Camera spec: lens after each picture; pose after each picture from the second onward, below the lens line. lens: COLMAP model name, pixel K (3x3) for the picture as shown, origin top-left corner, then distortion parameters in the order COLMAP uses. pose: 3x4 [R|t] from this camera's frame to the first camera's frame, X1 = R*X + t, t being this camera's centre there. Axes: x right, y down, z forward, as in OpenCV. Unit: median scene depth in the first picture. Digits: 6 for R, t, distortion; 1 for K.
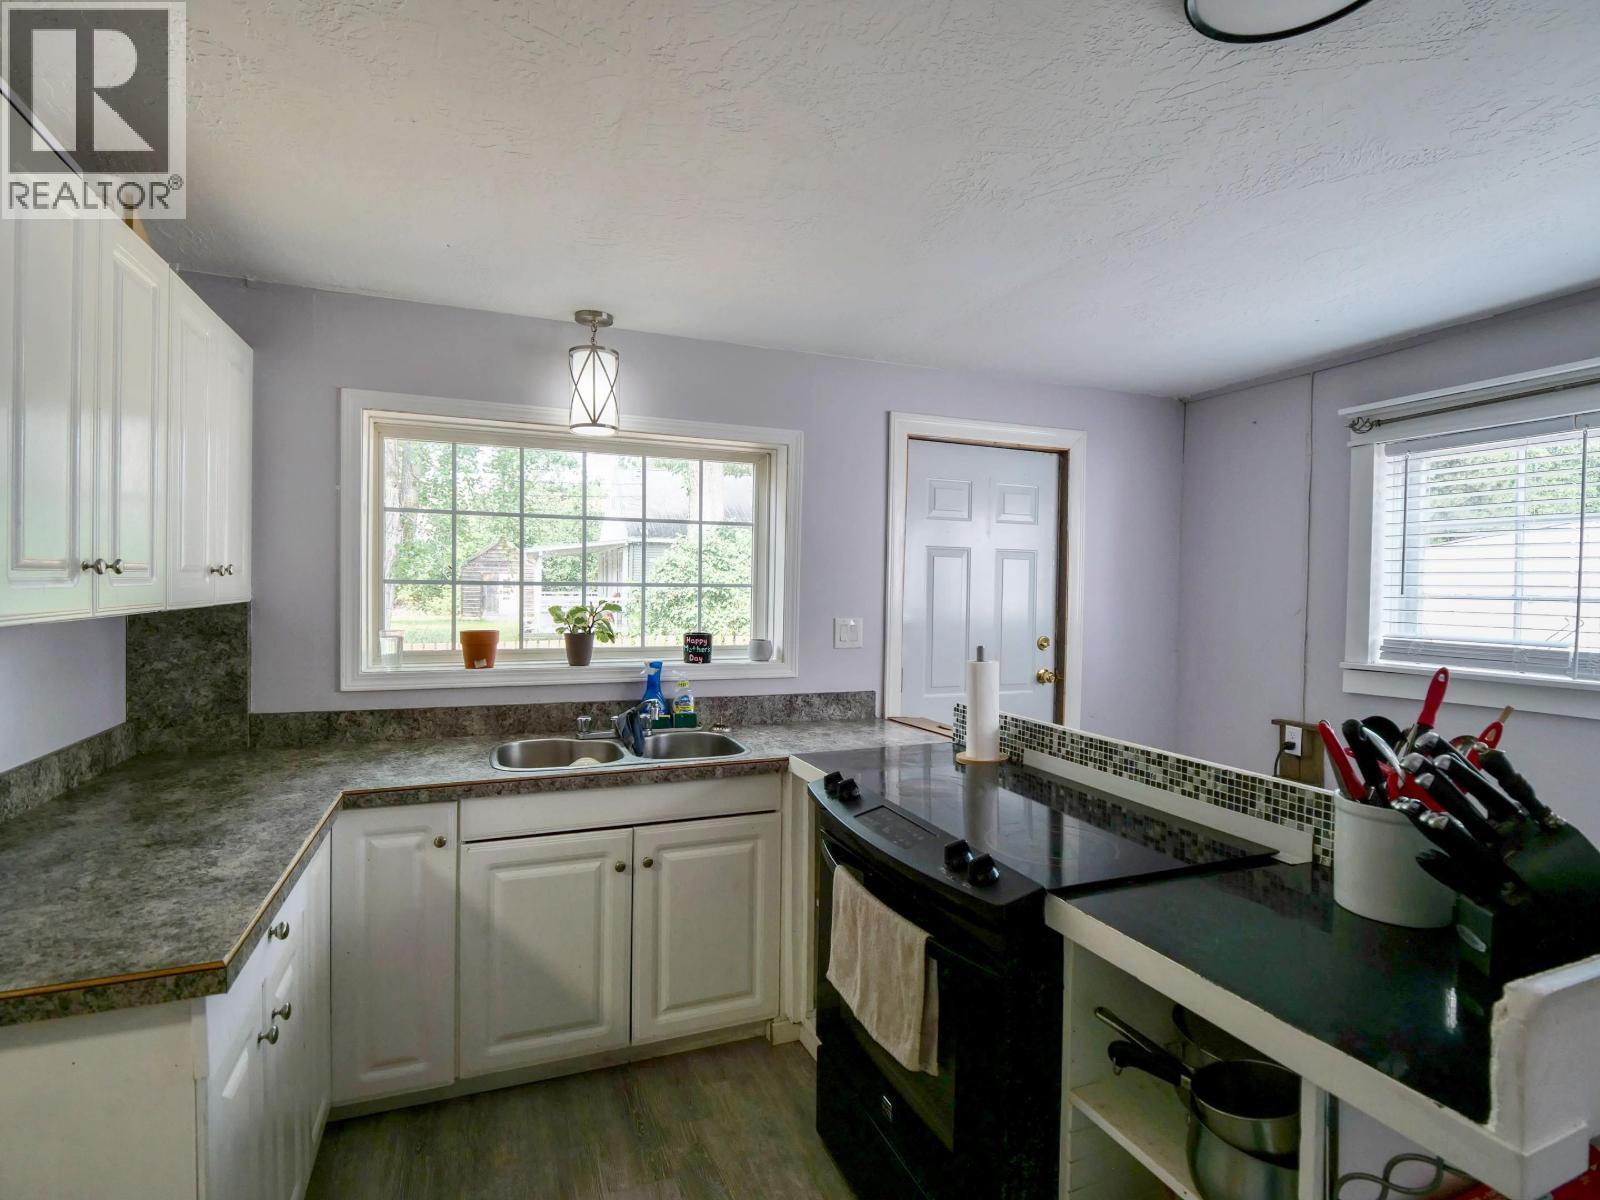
lens RADIAL K [[786.1, 0, 791.1], [0, 786.1, 597.1], [0, 0, 1]] dist [0.001143, -0.000652]
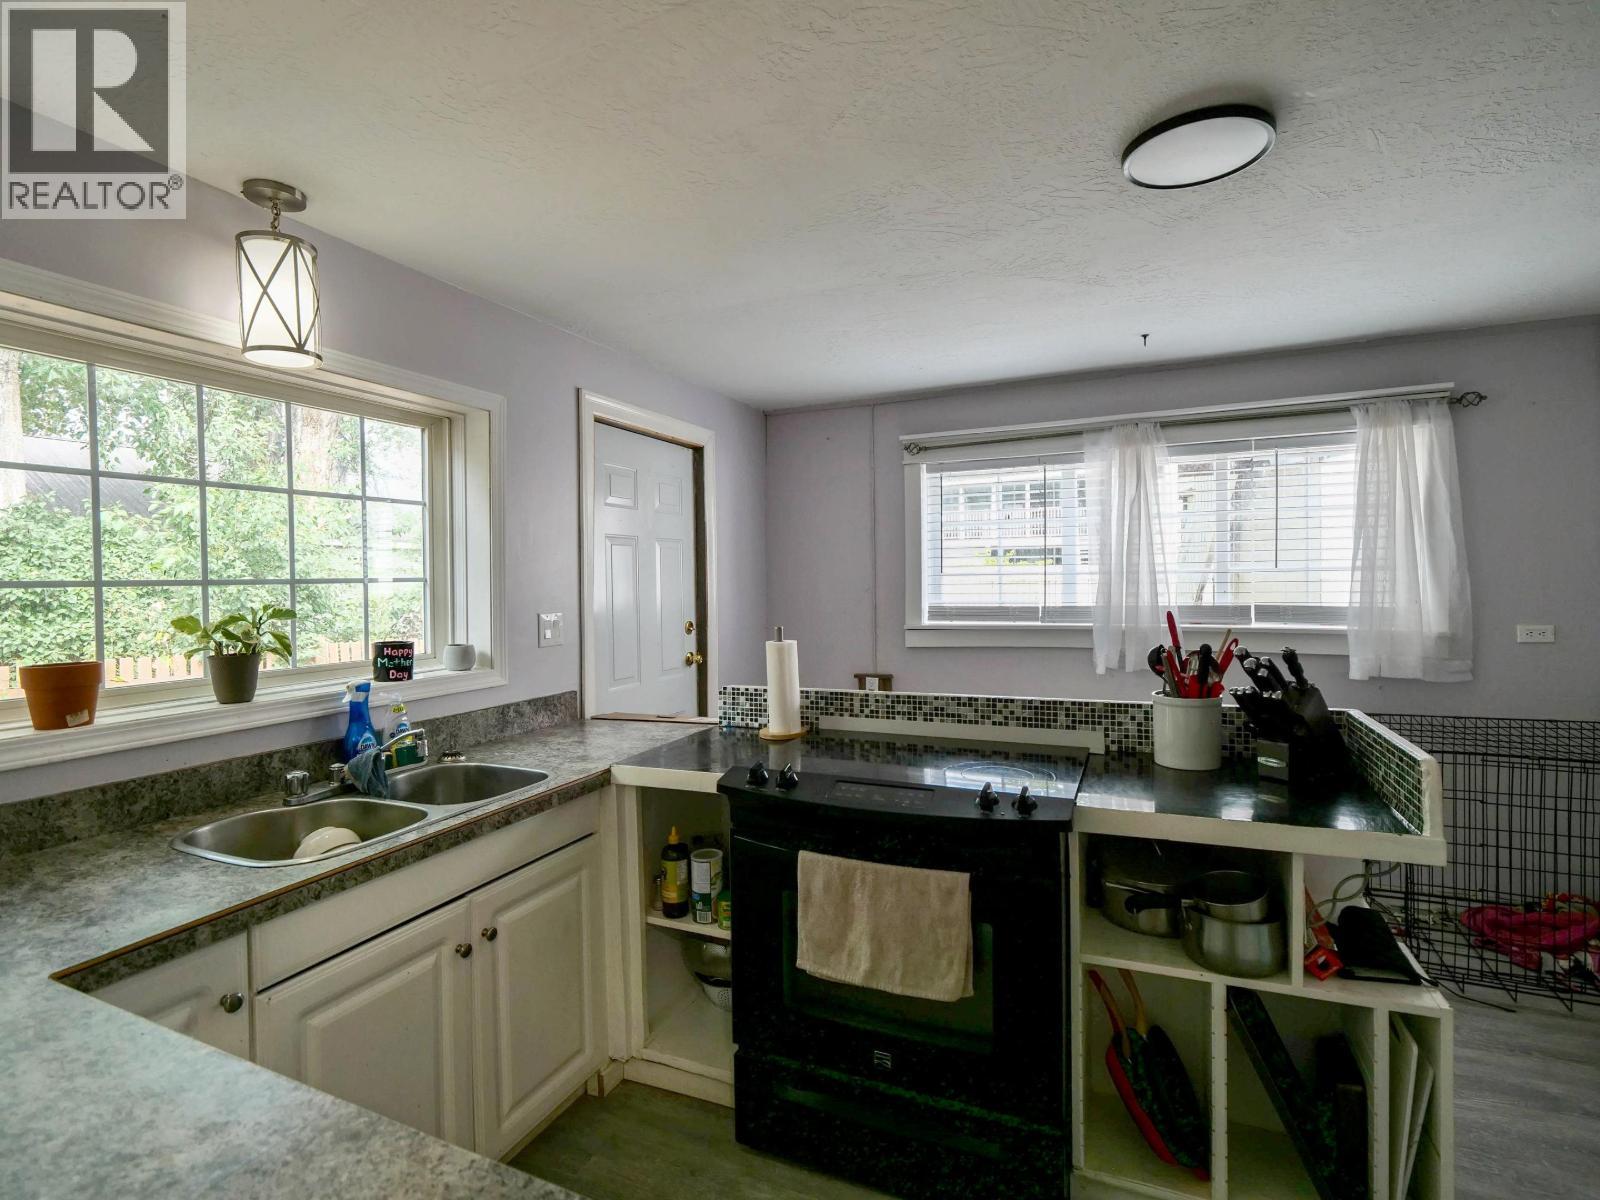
lens RADIAL K [[786.1, 0, 794.5], [0, 786.1, 593.6], [0, 0, 1]] dist [0.001143, -0.000652]
pose [[0.715891, -0.037893, 0.697183, -0.426670], [0.036330, 0.999195, 0.017003, -0.000041], [-0.697266, 0.013156, 0.716692, 0.198557]]
